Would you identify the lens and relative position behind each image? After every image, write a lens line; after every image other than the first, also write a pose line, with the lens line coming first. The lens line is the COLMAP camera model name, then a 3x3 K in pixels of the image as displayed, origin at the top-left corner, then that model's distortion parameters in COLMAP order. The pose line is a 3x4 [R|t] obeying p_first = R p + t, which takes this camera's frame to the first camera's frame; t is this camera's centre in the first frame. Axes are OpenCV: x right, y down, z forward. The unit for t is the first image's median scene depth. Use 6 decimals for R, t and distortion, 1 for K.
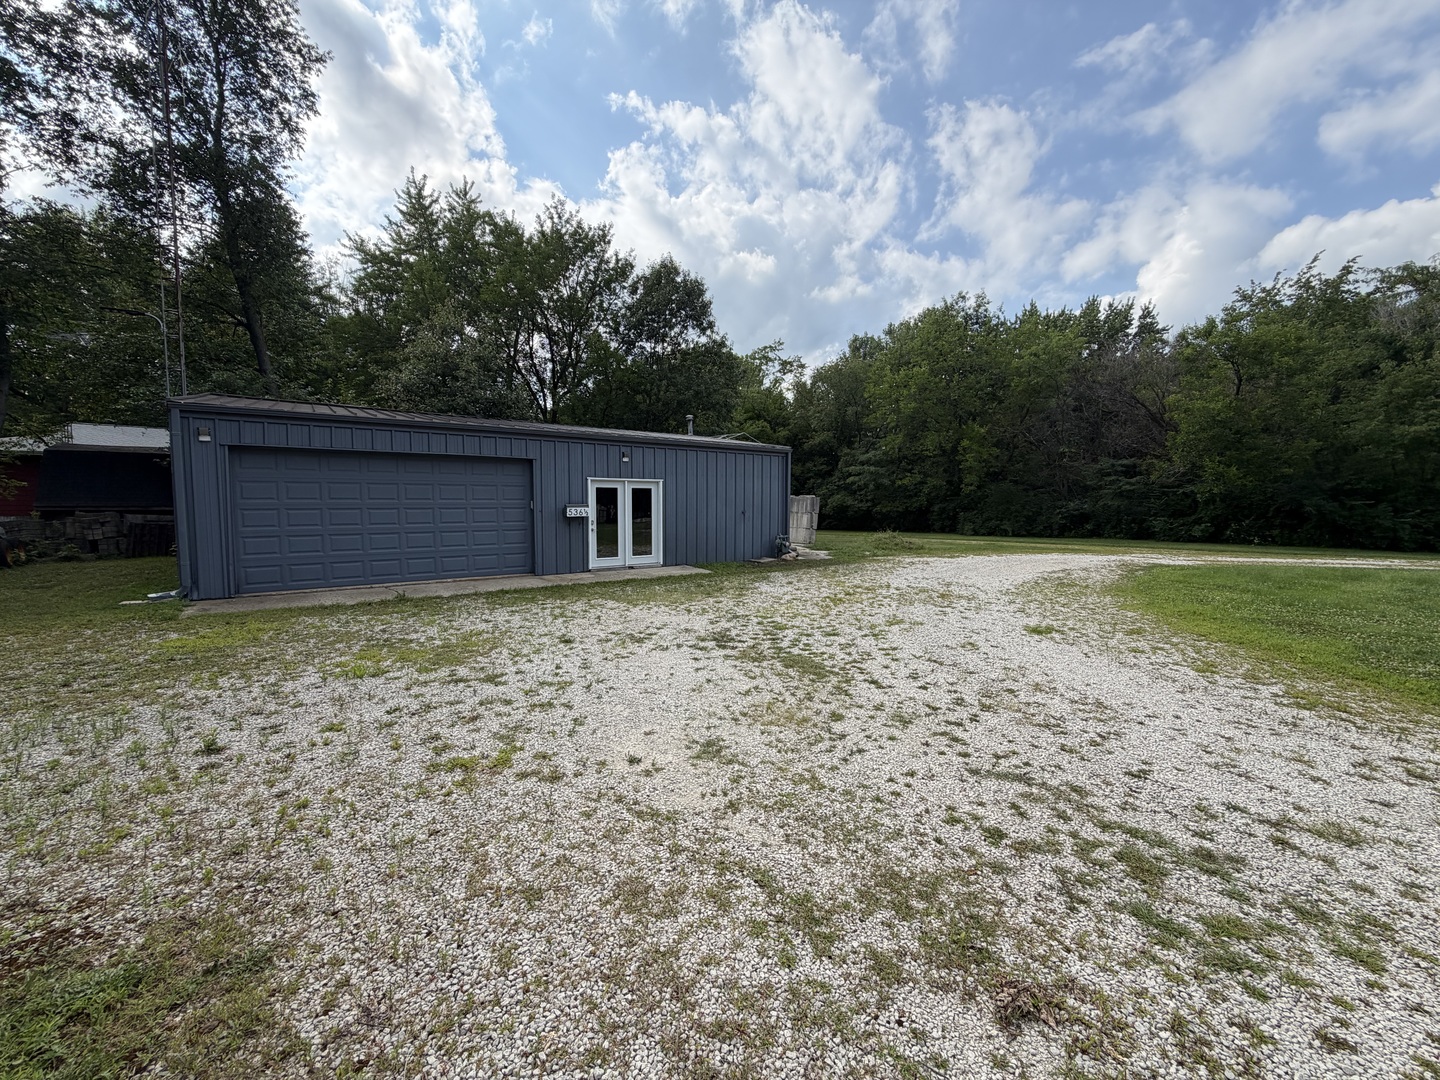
lens RADIAL K [[572.5, 0, 720.0], [0, 572.5, 540.0], [0, 0, 1]] dist [0.000950, -0.000123]
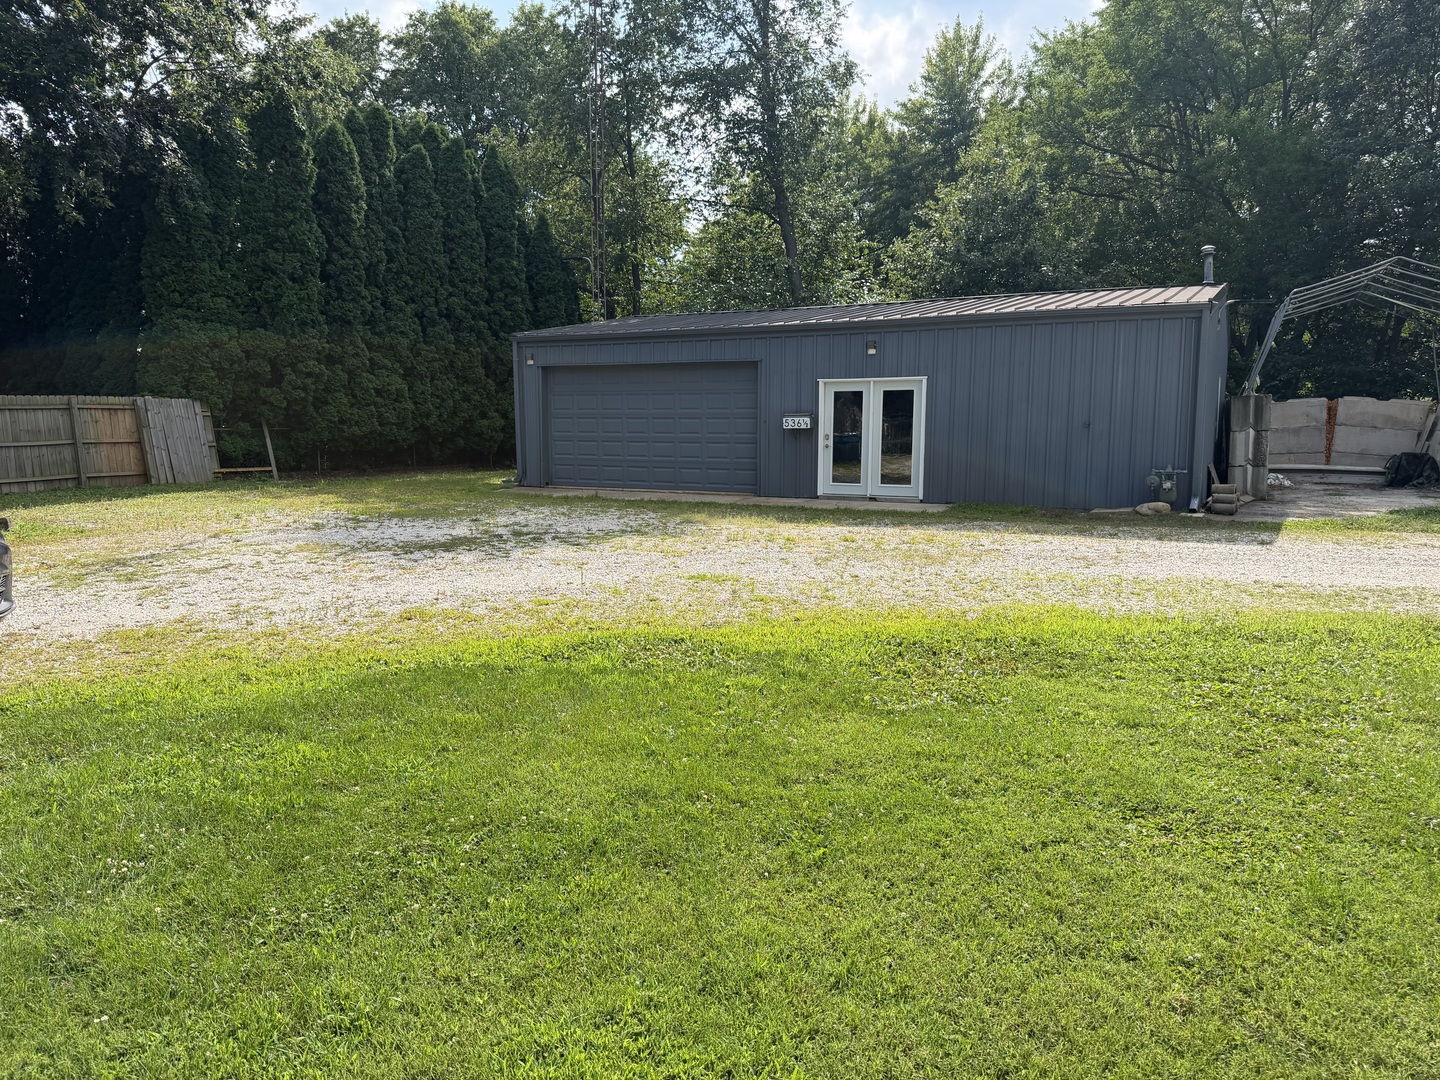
lens RADIAL K [[1019.2, 0, 720.0], [0, 1019.2, 540.0], [0, 0, 1]] dist [0.181101, -0.419172]
pose [[0.438528, 0.104119, -0.892666, 1.905820], [-0.059153, 0.994456, 0.086932, -0.004790], [0.896769, 0.014682, 0.442256, 0.476753]]
